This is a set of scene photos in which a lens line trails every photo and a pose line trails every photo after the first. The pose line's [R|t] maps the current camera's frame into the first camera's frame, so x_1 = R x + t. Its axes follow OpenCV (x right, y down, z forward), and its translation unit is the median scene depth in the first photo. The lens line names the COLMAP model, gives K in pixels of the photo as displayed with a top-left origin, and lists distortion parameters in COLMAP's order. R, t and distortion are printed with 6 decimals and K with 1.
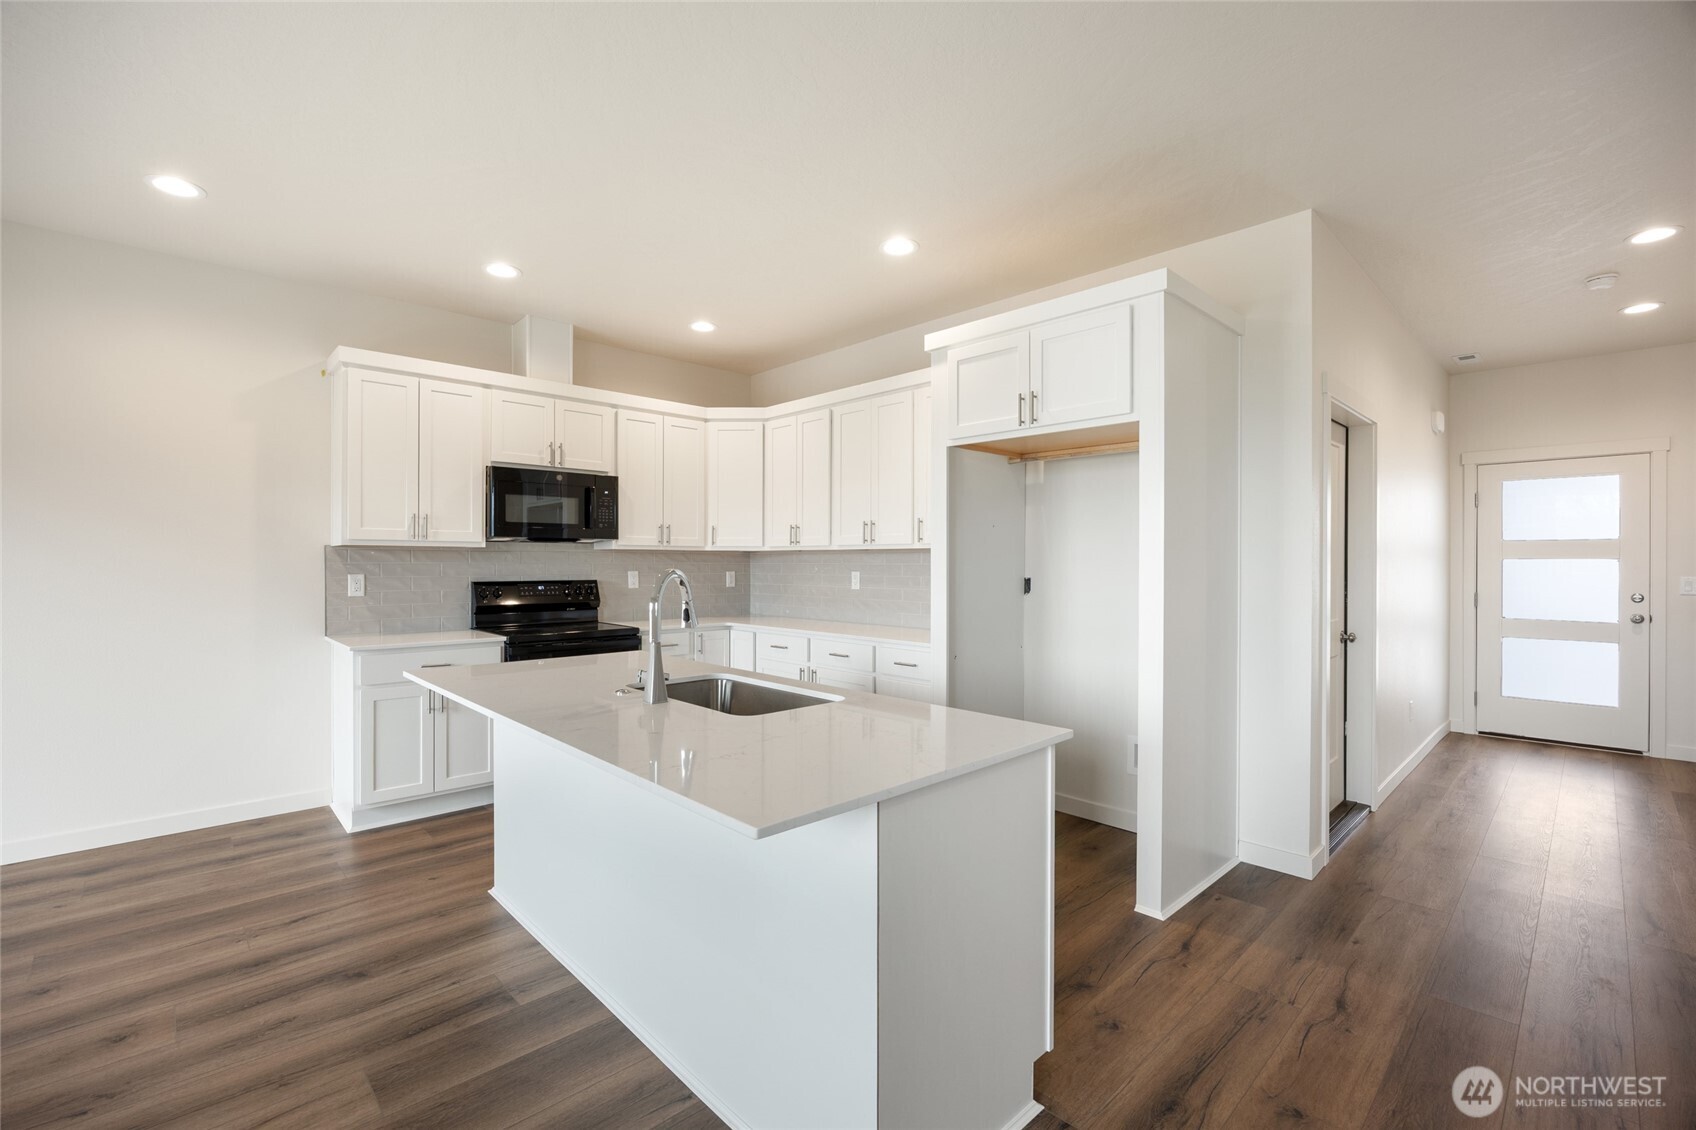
lens RADIAL K [[730.2, 0, 853.2], [0, 730.2, 567.6], [0, 0, 1]] dist [-0.019465, 0.001983]
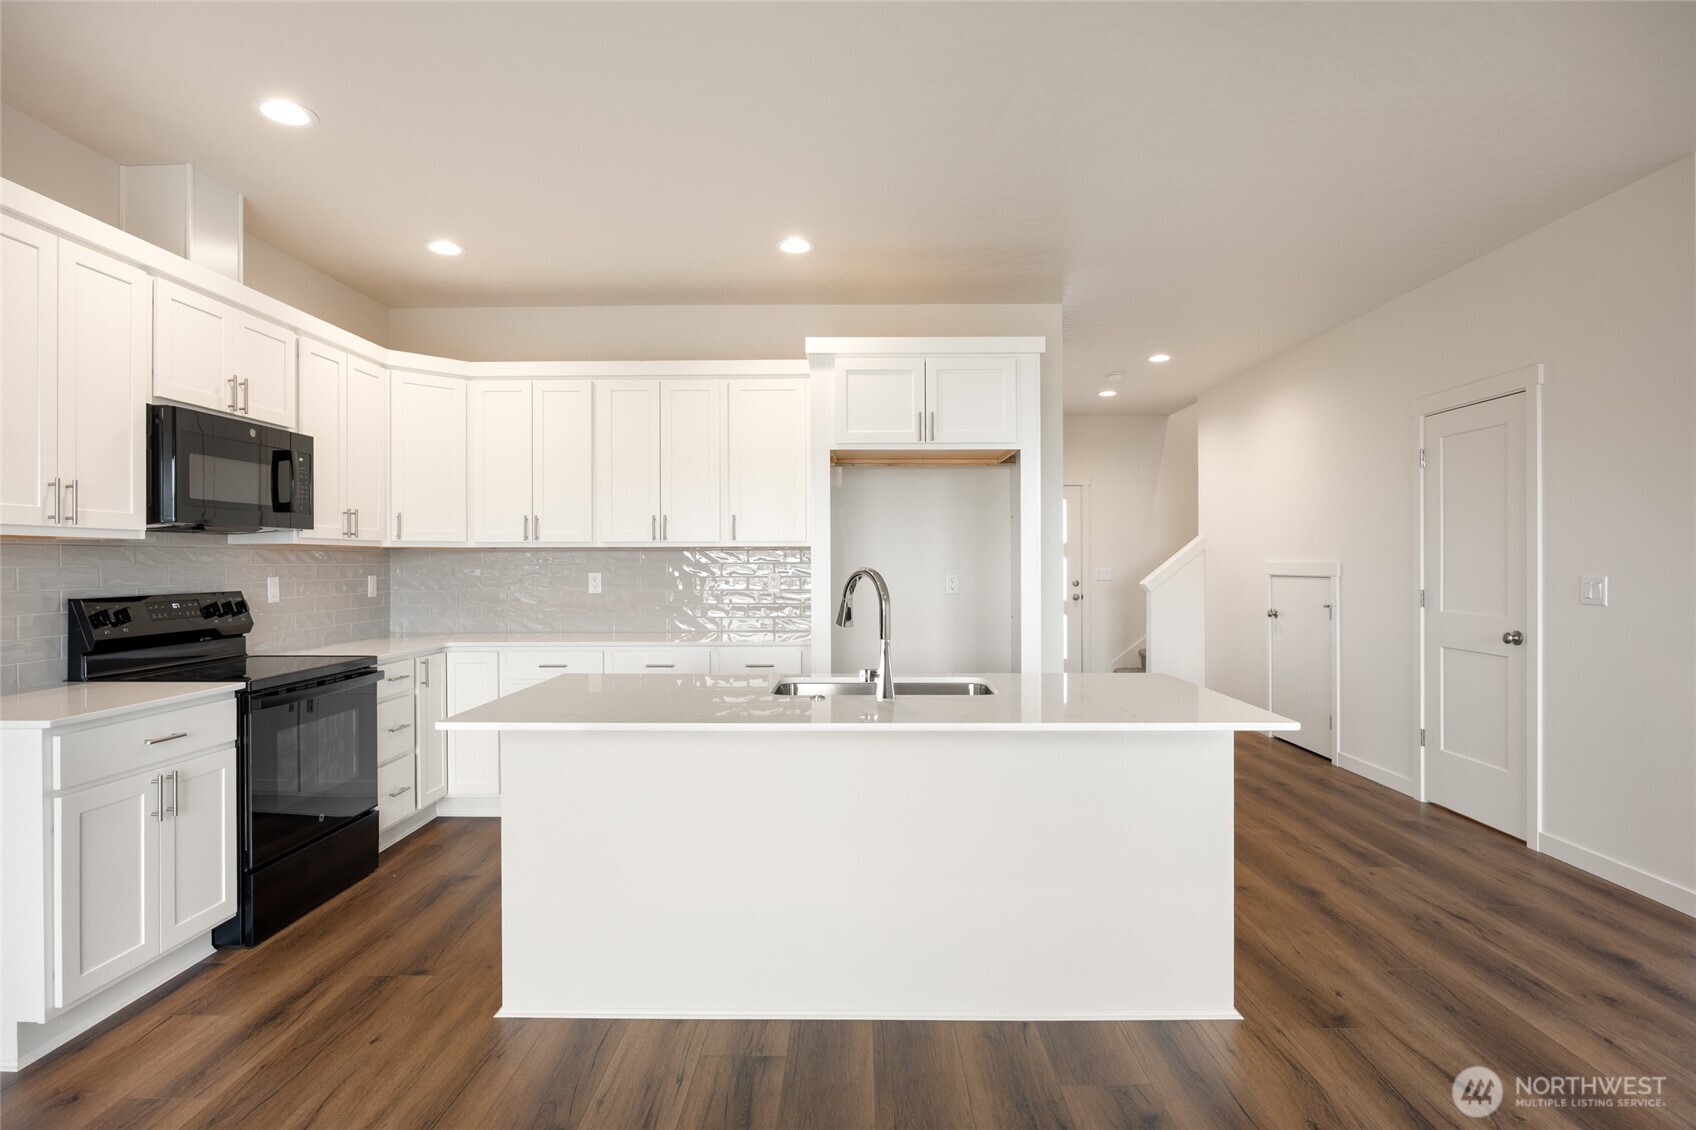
lens RADIAL K [[861.9, 0, 843.5], [0, 861.9, 564.9], [0, 0, 1]] dist [-0.012218, 0.000155]
pose [[0.702868, -0.007287, 0.711283, -0.561960], [0.010154, 0.999948, 0.000210, -0.001259], [-0.711248, 0.007075, 0.702905, 0.094525]]
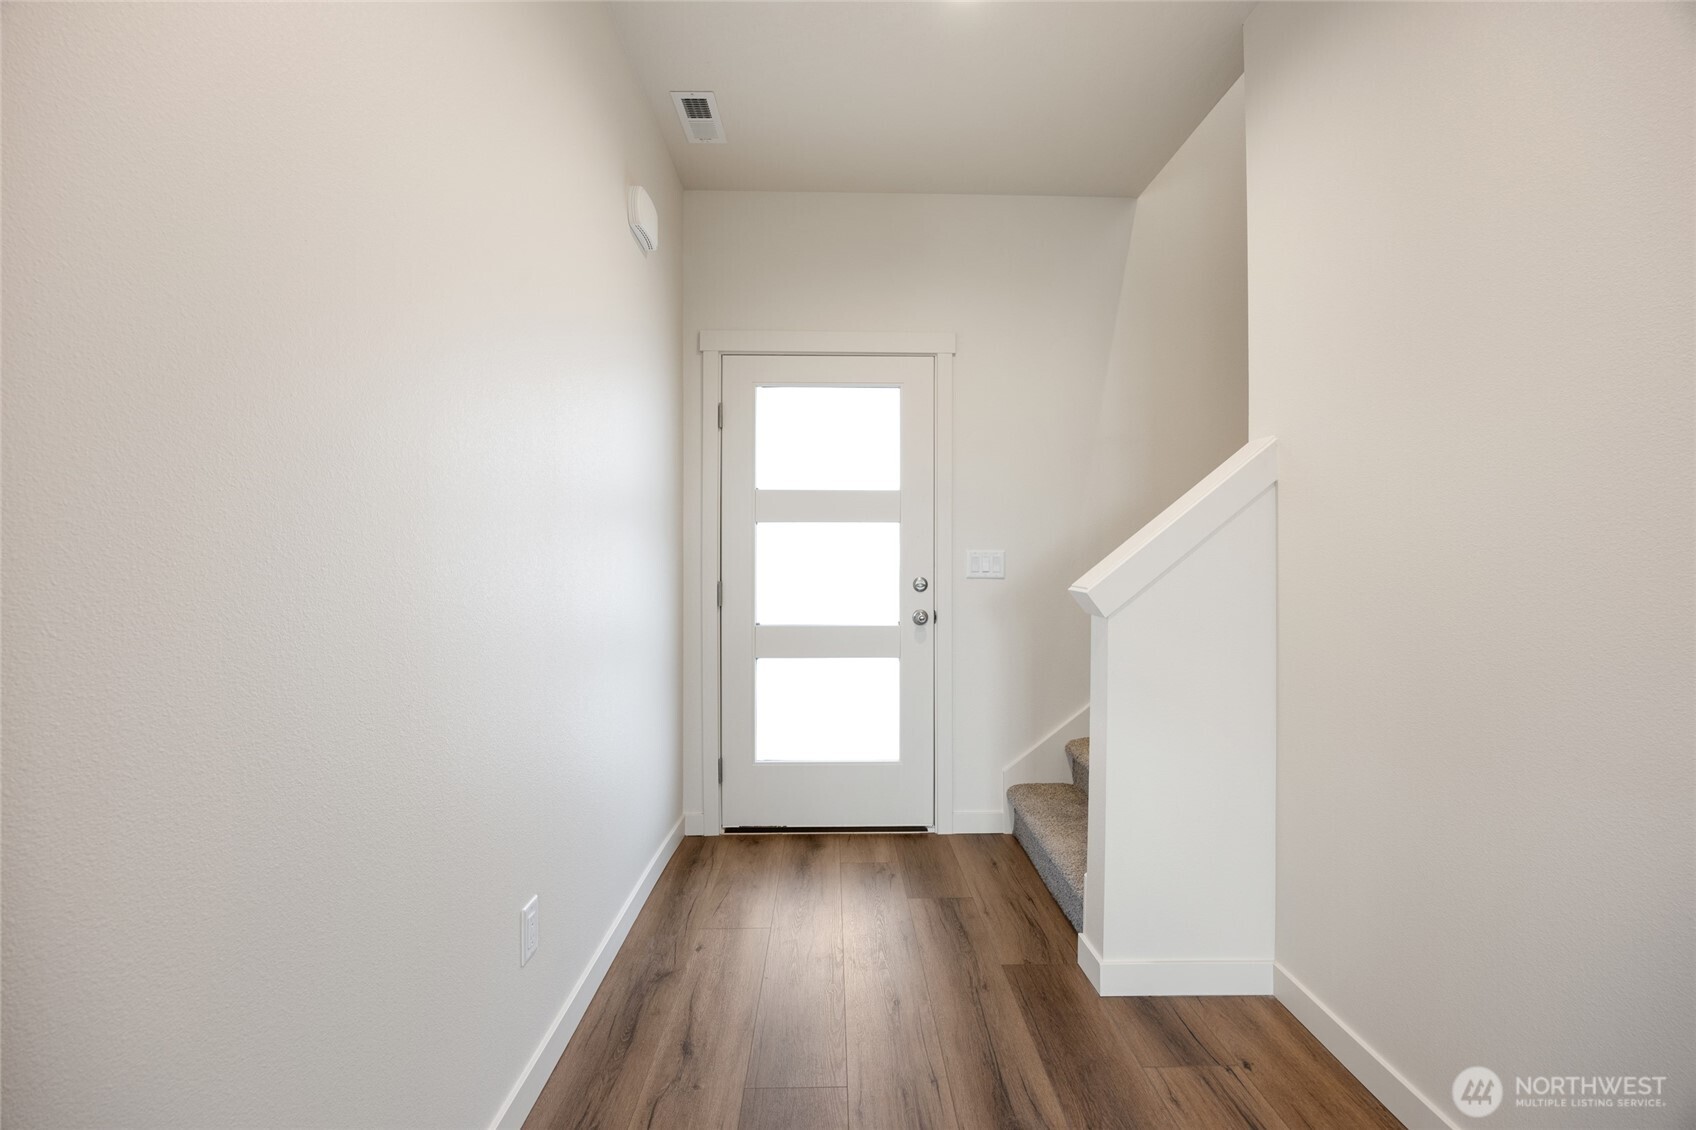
lens RADIAL K [[730.2, 0, 818.9], [0, 730.2, 542.1], [0, 0, 1]] dist [-0.019465, 0.001983]
pose [[0.707654, 0.012447, 0.706449, 0.634373], [0.005725, 0.999711, -0.023349, 0.021806], [-0.706536, 0.020567, 0.707378, 0.665688]]
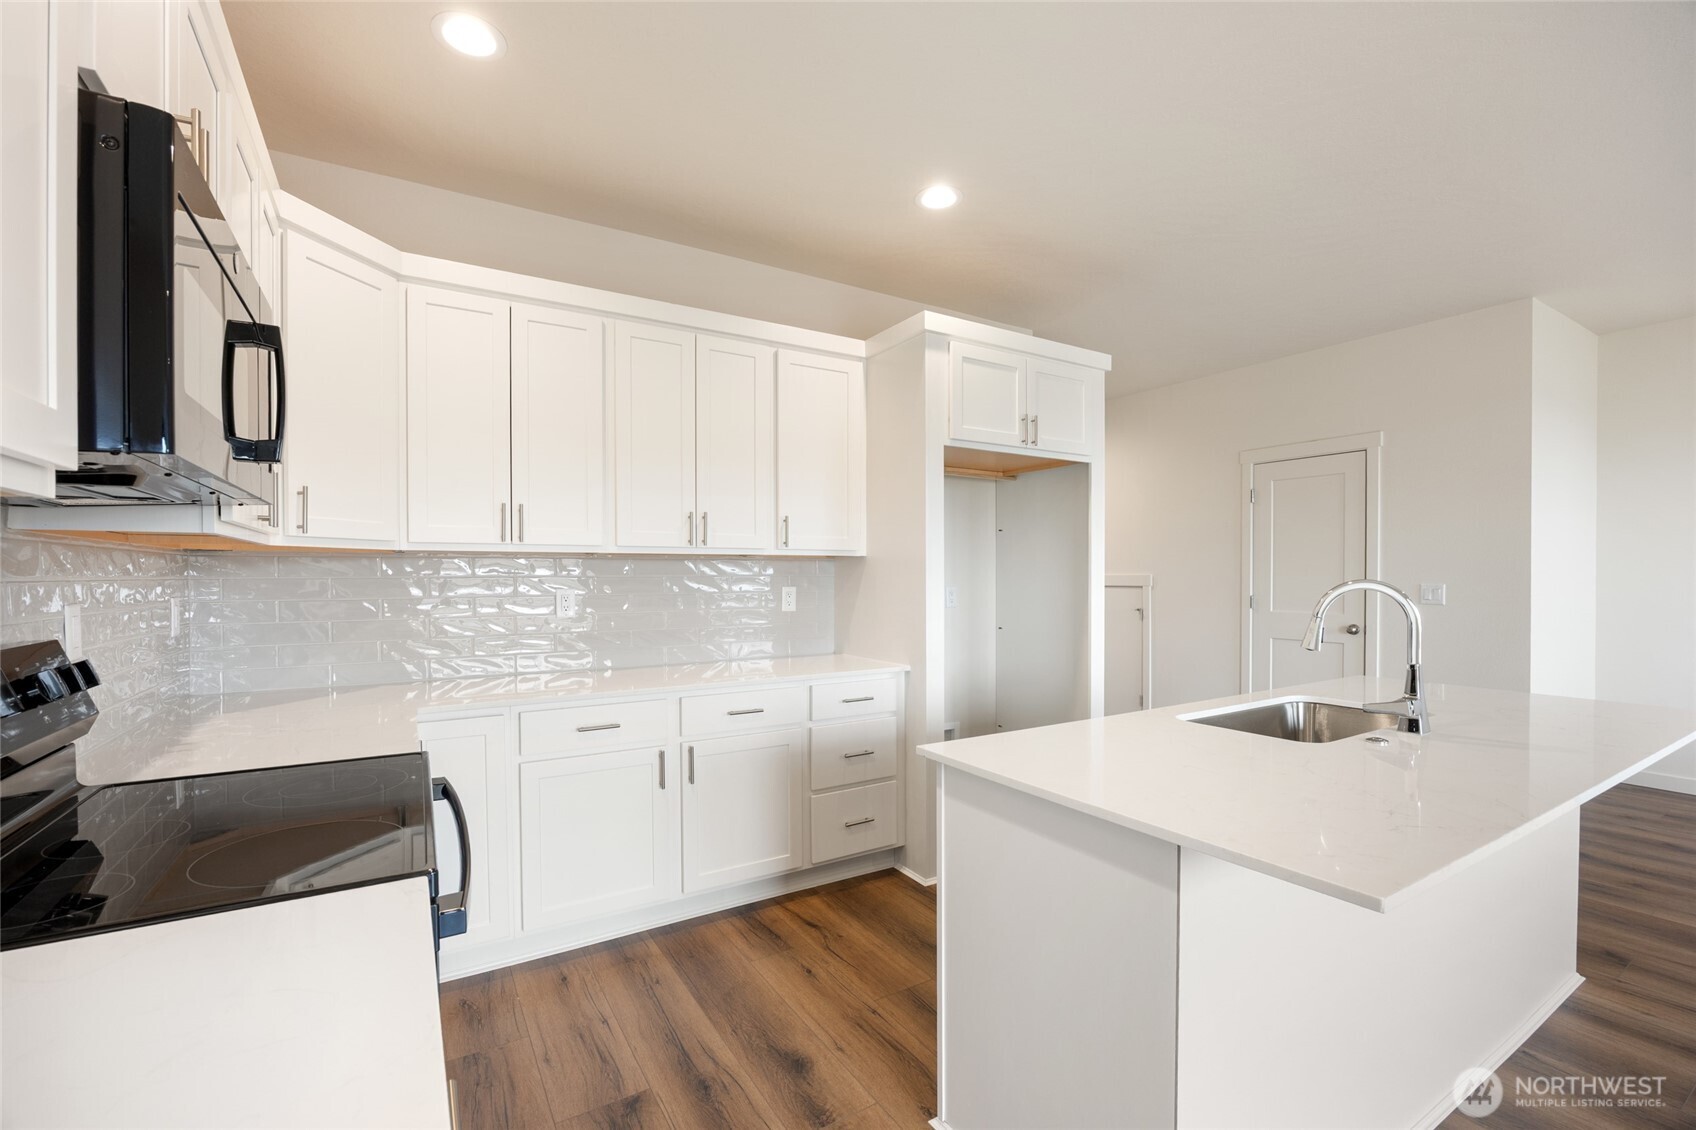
lens RADIAL K [[730.2, 0, 843.2], [0, 730.2, 590.4], [0, 0, 1]] dist [-0.019465, 0.001983]
pose [[0.212099, -0.023000, 0.976977, -0.603603], [0.011549, 0.999712, 0.021028, -0.004302], [-0.977180, 0.006823, 0.212304, 0.712465]]
